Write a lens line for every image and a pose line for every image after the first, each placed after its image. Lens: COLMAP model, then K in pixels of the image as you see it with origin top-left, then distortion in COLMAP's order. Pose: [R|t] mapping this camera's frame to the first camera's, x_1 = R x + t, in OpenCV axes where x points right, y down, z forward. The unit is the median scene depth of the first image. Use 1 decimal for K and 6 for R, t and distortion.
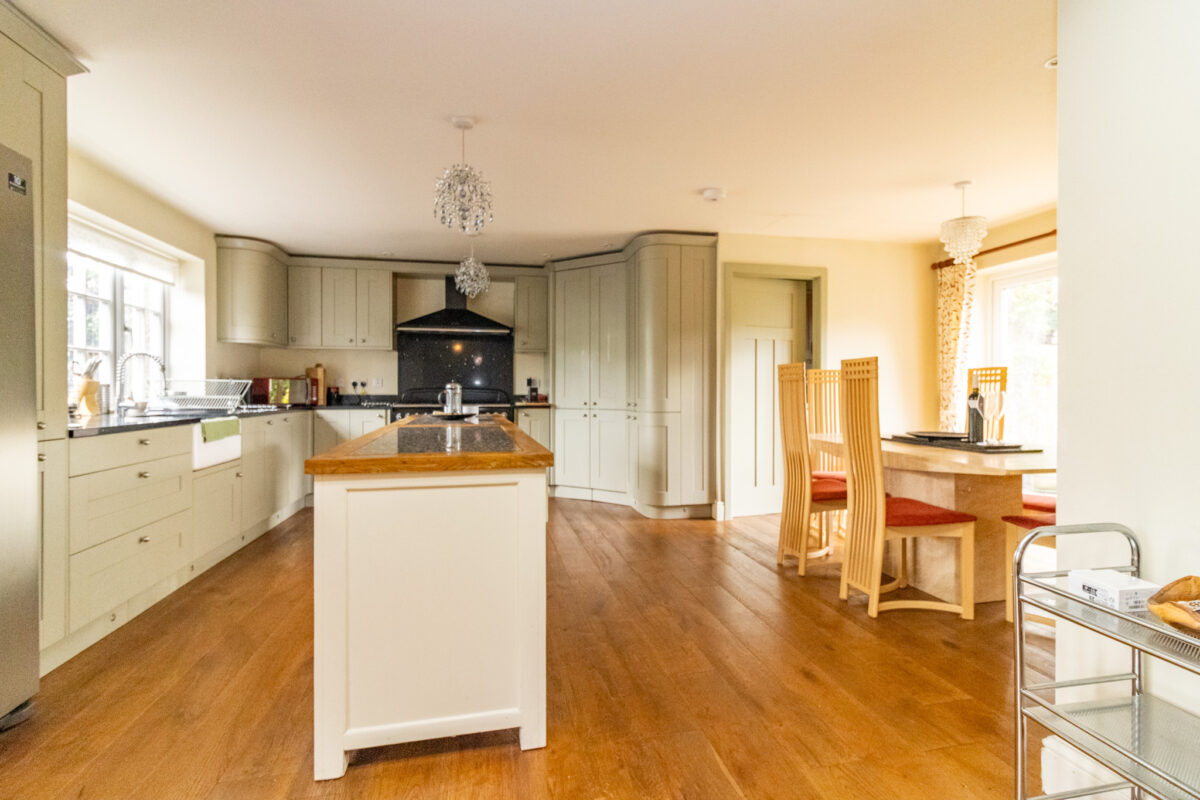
lens RADIAL K [[567.8, 0, 606.1], [0, 567.8, 393.9], [0, 0, 1]] dist [0.004789, 0.000535]
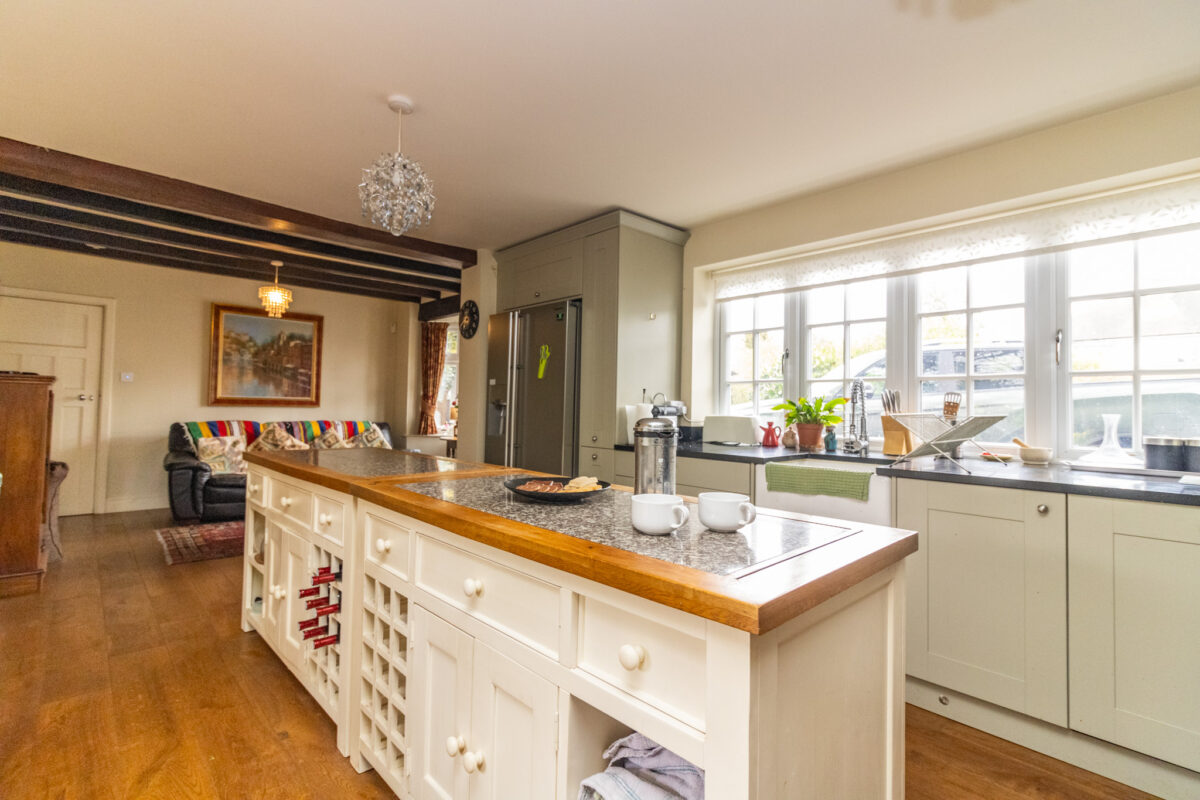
lens RADIAL K [[543.0, 0, 605.7], [0, 543.0, 397.0], [0, 0, 1]] dist [0.001898, 0.000335]
pose [[-0.852308, -0.026277, -0.522380, -0.059569], [-0.021409, 0.999653, -0.015355, -0.020619], [0.522602, -0.001904, -0.852575, 1.046674]]
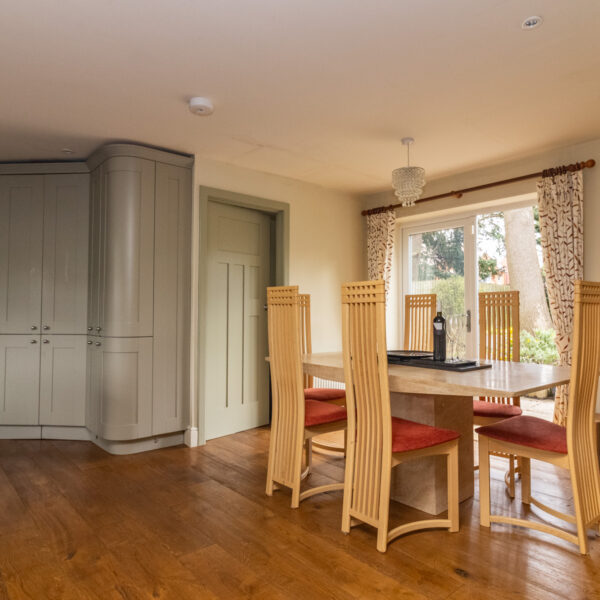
lens RADIAL K [[453.8, 0, 303.8], [0, 453.8, 296.8], [0, 0, 1]] dist [0.003212, 0.000286]
pose [[0.877102, 0.017406, 0.479988, -0.011321], [0.001755, 0.999220, -0.039441, -0.003277], [-0.480301, 0.035437, 0.876388, 0.214990]]
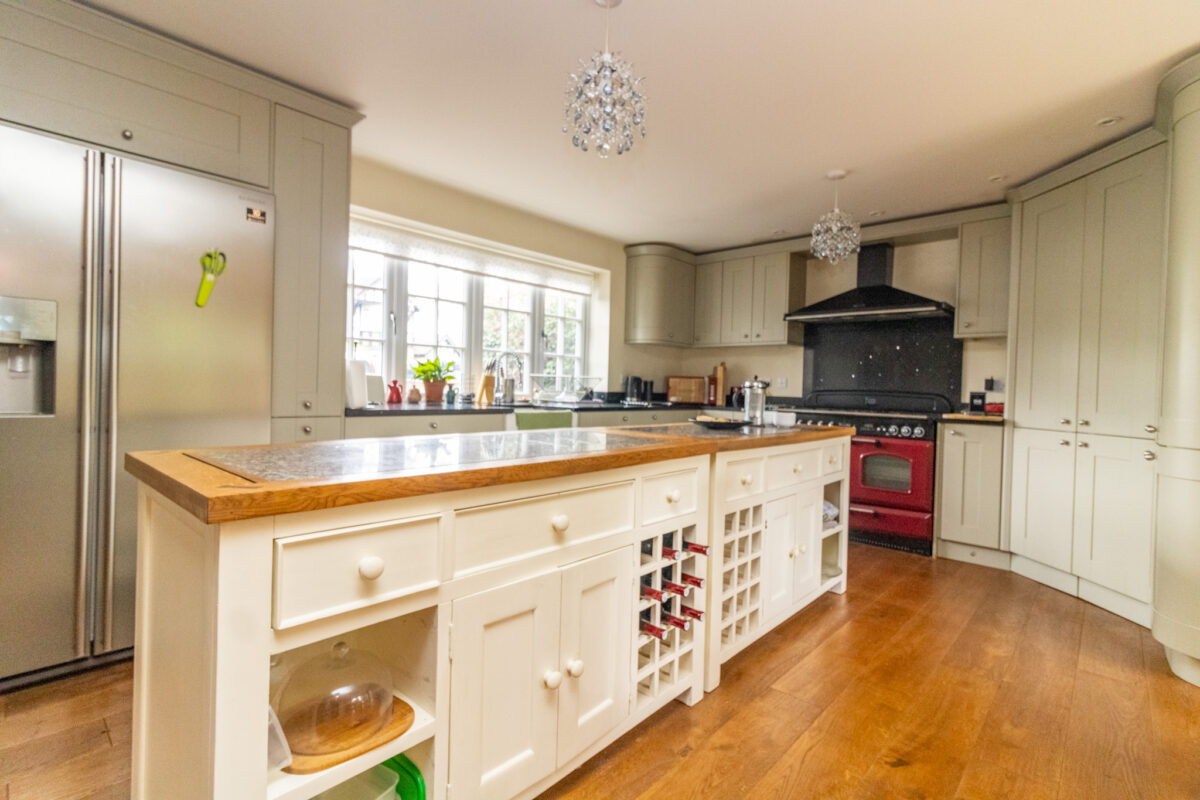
lens RADIAL K [[552.0, 0, 602.7], [0, 552.0, 393.8], [0, 0, 1]] dist [0.003564, 0.000652]
pose [[0.572592, 0.024253, -0.819482, 0.172975], [-0.032708, 0.999442, 0.006726, 0.000727], [0.819188, 0.022953, 0.573066, 0.355158]]
